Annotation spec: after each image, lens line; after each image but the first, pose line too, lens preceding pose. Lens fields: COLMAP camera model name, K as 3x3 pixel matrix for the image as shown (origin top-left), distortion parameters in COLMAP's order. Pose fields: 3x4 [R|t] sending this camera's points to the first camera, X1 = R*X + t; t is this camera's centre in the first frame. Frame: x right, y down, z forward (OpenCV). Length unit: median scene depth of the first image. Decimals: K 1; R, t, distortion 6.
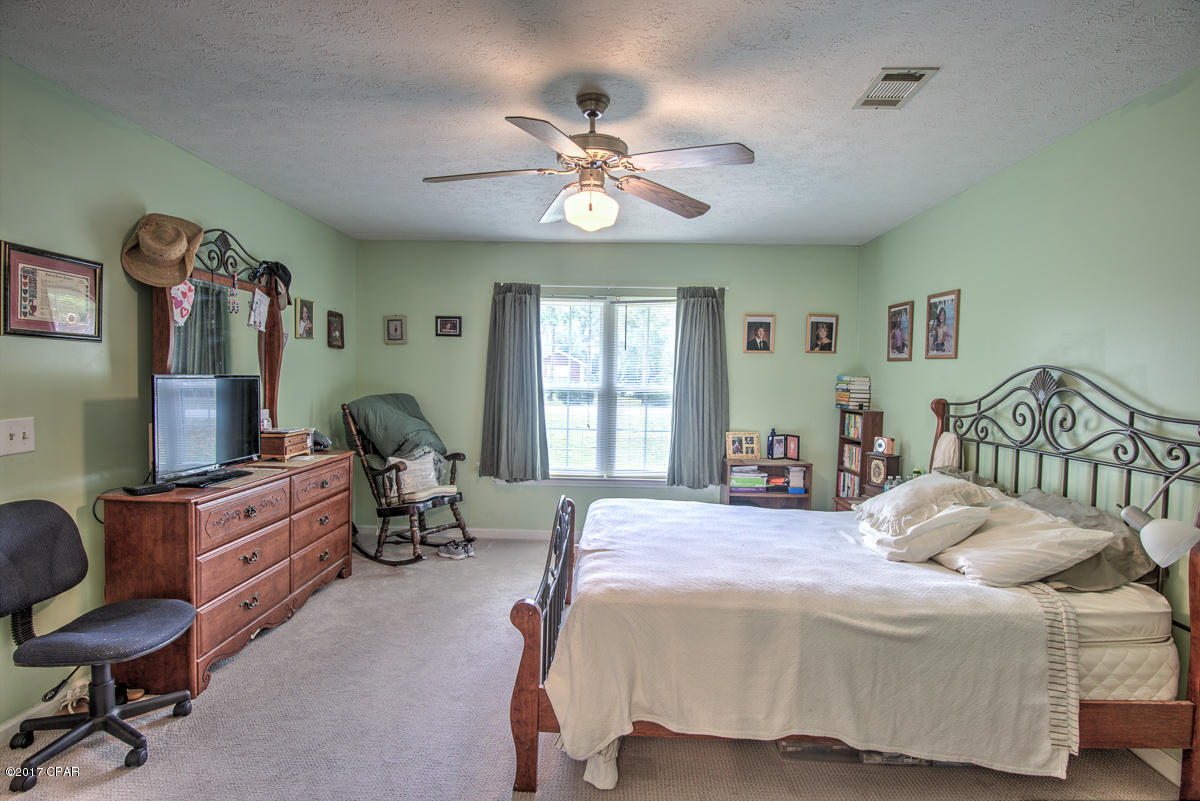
lens RADIAL K [[584.5, 0, 598.1], [0, 584.5, 398.1], [0, 0, 1]] dist [-0.020400, -0.000215]
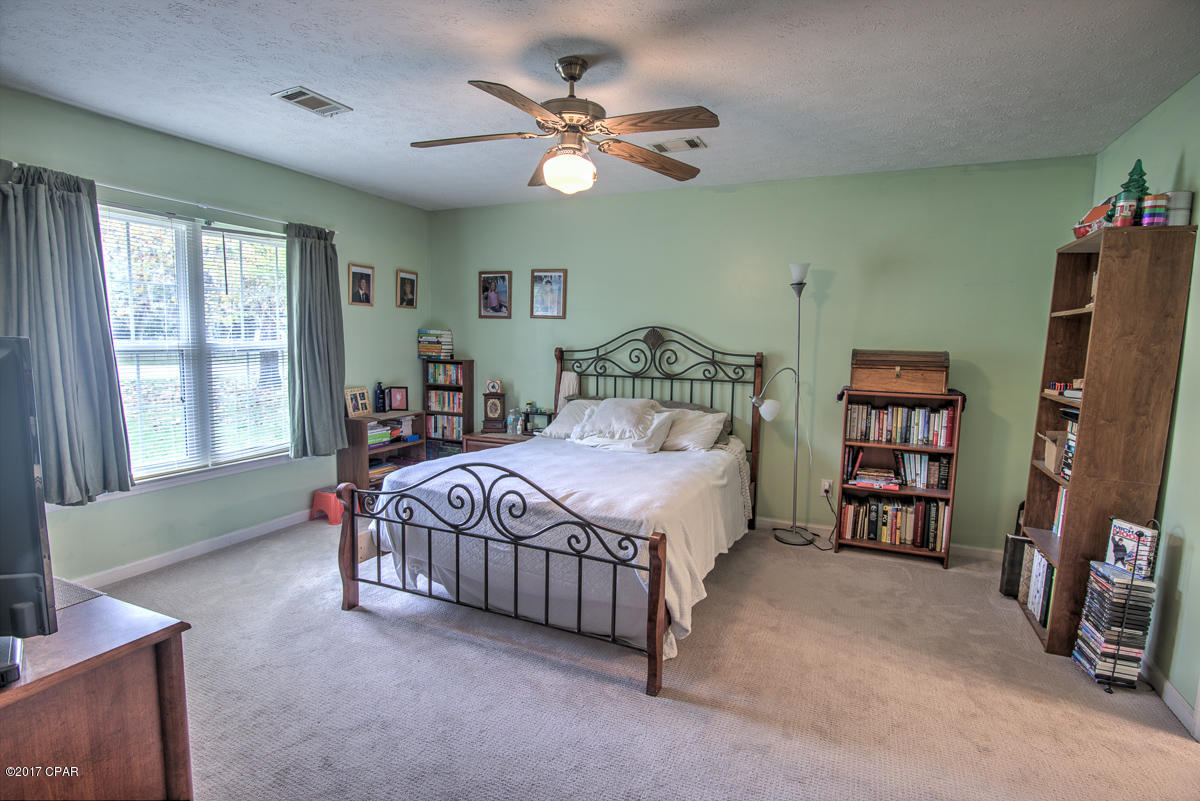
lens RADIAL K [[584.5, 0, 598.1], [0, 584.5, 398.1], [0, 0, 1]] dist [-0.020400, -0.000215]
pose [[0.381981, -0.104871, 0.918201, -0.497851], [0.023373, 0.994319, 0.103841, -0.016386], [-0.923875, -0.018204, 0.382262, 0.278959]]
